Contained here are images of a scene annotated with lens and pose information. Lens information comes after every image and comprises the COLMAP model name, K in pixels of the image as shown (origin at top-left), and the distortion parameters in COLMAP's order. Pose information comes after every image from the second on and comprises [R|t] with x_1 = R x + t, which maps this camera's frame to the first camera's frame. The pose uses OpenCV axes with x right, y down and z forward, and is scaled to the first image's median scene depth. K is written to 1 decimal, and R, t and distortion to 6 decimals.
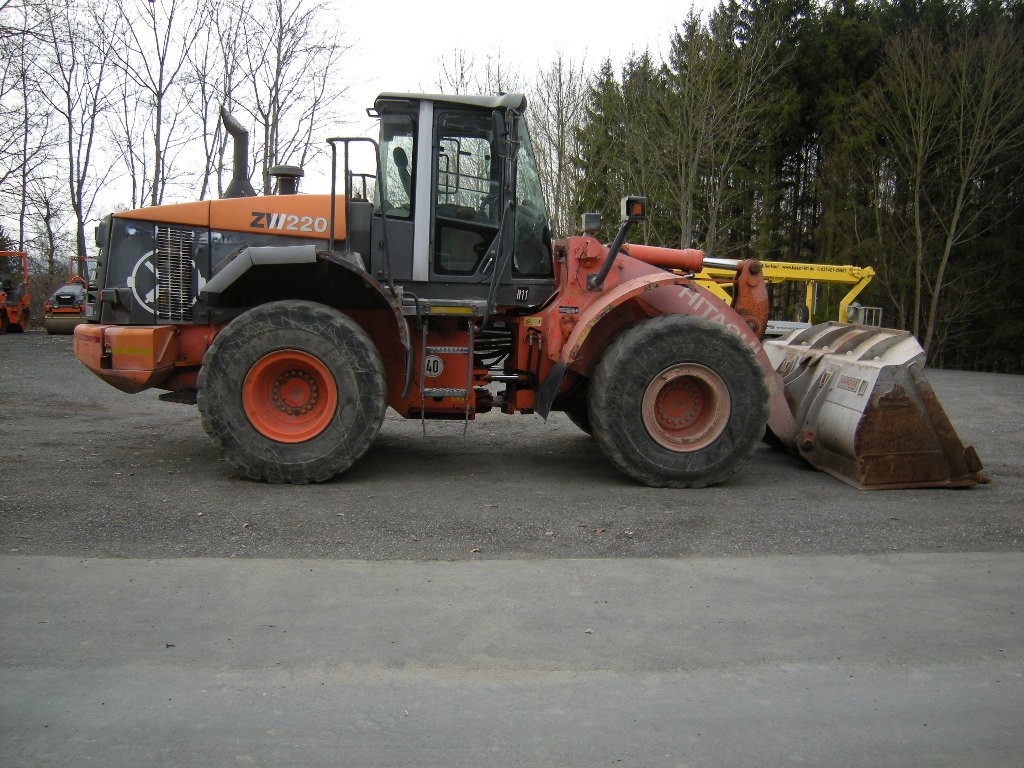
lens RADIAL K [[863.8, 0, 510.8], [0, 863.8, 385.2], [0, 0, 1]] dist [-0.109250, 0.031869]
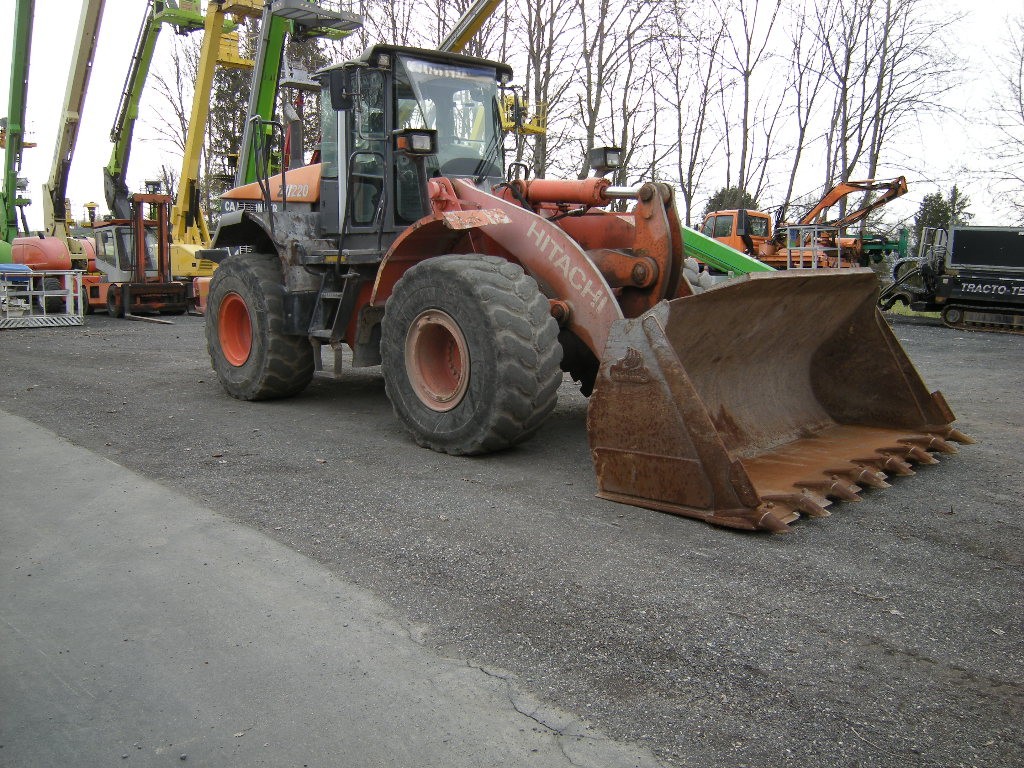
lens RADIAL K [[863.8, 0, 511.0], [0, 863.8, 383.2], [0, 0, 1]] dist [-0.109250, 0.031869]
pose [[0.617344, 0.084166, -0.782178, 0.924593], [-0.070848, 0.996168, 0.051275, -0.001528], [0.783497, 0.023762, 0.620941, 0.501170]]
